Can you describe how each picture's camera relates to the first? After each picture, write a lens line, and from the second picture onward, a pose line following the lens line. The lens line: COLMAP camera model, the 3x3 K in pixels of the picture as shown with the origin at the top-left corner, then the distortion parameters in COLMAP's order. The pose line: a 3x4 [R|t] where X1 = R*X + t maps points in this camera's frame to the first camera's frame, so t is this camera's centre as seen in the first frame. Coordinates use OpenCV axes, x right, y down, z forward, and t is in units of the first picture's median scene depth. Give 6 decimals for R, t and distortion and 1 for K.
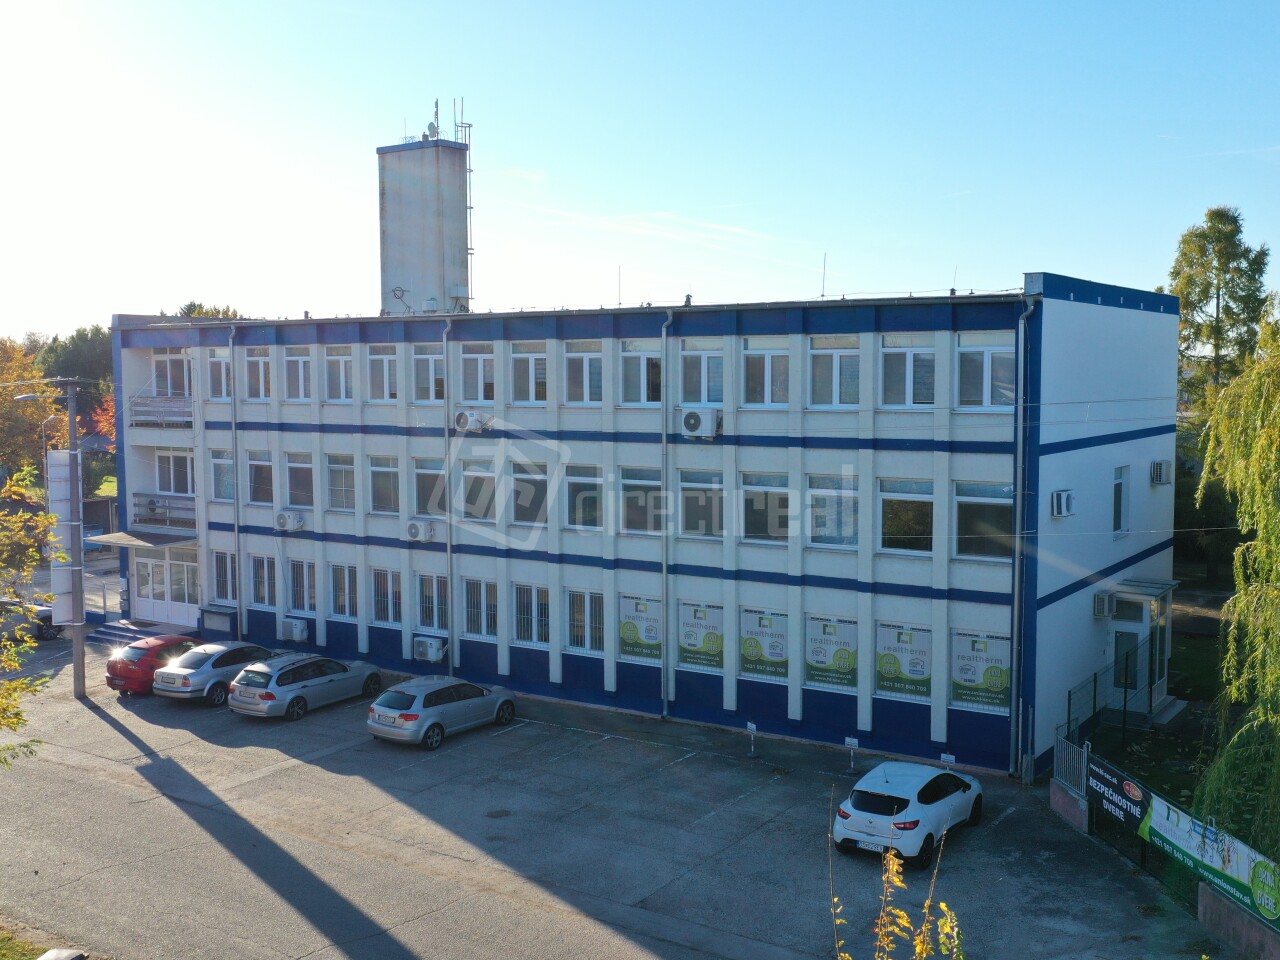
lens RADIAL K [[1361.5, 0, 639.0], [0, 1361.5, 490.3], [0, 0, 1]] dist [0.017458, 0.000000]
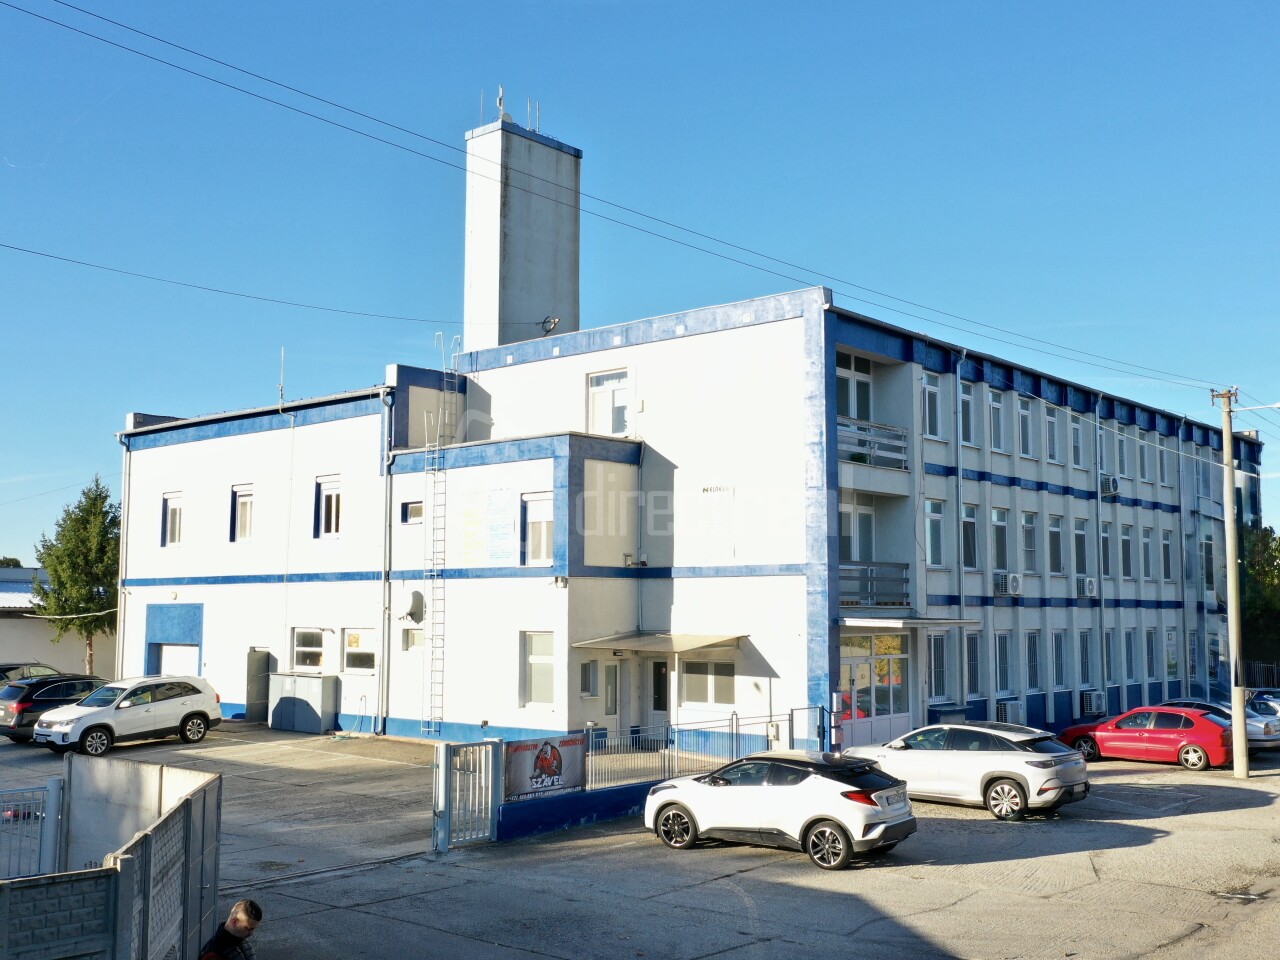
lens RADIAL K [[1361.5, 0, 637.3], [0, 1361.5, 484.7], [0, 0, 1]] dist [0.017458, 0.000000]
pose [[0.115955, 0.096918, 0.988515, -1.361830], [0.083562, 0.990748, -0.106939, 0.037535], [-0.989733, 0.095003, 0.106783, 1.346533]]
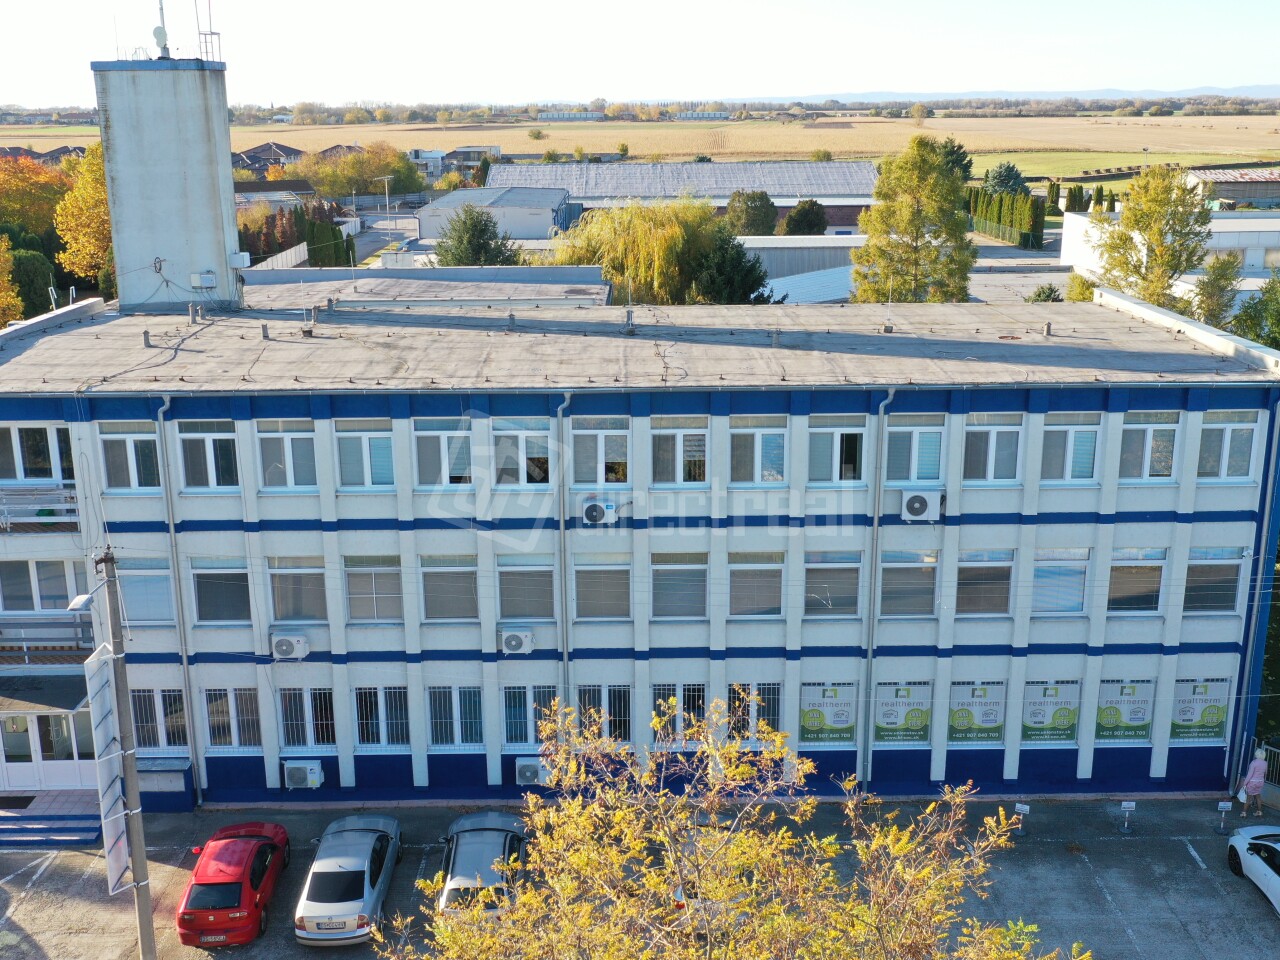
lens RADIAL K [[1361.5, 0, 641.0], [0, 1361.5, 476.6], [0, 0, 1]] dist [0.017458, 0.000000]
pose [[0.823239, -0.148772, 0.547854, -0.592592], [0.052076, 0.980772, 0.188081, -0.241315], [-0.565301, -0.126306, 0.815157, 0.326867]]
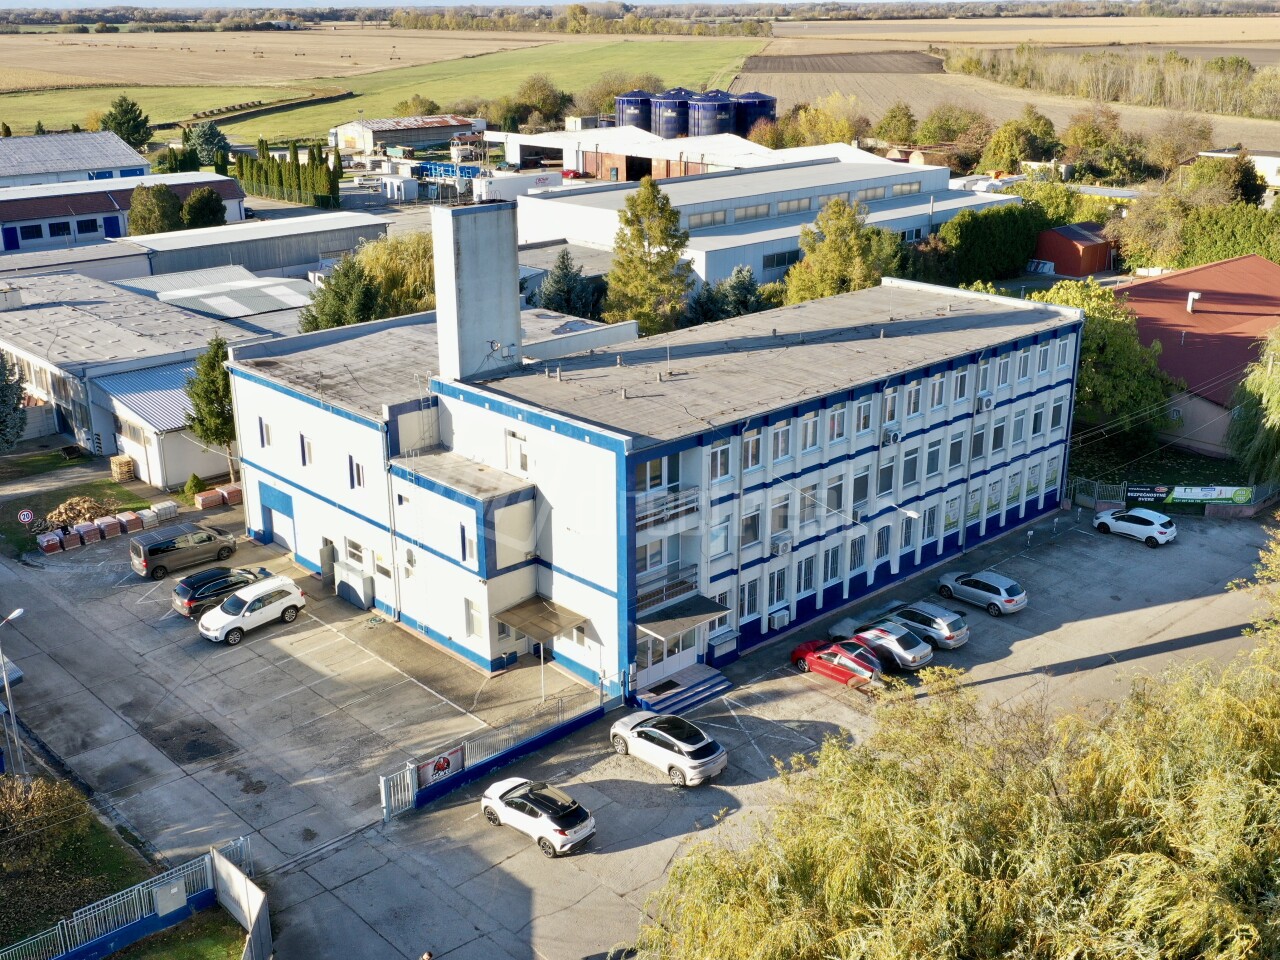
lens RADIAL K [[1361.5, 0, 635.4], [0, 1361.5, 475.1], [0, 0, 1]] dist [0.017458, 0.000000]
pose [[0.225875, -0.313623, 0.922291, -1.802318], [0.090451, 0.949421, 0.300696, -0.552392], [-0.969948, 0.015502, 0.242818, 0.962434]]
